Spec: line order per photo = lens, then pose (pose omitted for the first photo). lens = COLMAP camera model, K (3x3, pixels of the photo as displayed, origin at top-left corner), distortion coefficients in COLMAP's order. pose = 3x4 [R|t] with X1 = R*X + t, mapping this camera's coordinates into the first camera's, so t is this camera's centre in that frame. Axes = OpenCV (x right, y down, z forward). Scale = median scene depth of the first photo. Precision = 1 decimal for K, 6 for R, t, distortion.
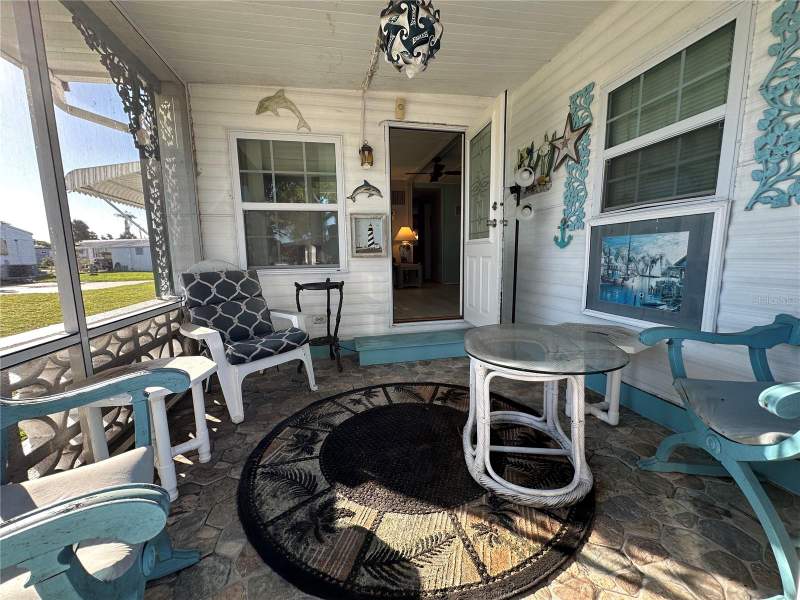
lens RADIAL K [[319.0, 0, 399.3], [0, 319.0, 299.6], [0, 0, 1]] dist [-0.014519, -0.000238]
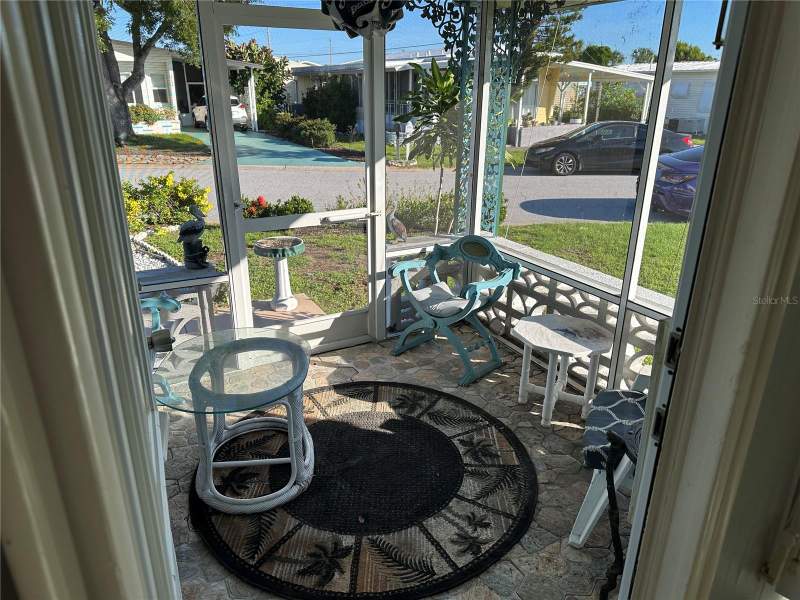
lens RADIAL K [[564.4, 0, 400.8], [0, 564.4, 299.9], [0, 0, 1]] dist [-0.000337, -0.011118]
pose [[-0.962631, 0.102302, -0.250750, 0.258848], [-0.030355, 0.879312, 0.475278, -0.629495], [0.269109, 0.465129, -0.843348, 1.814524]]
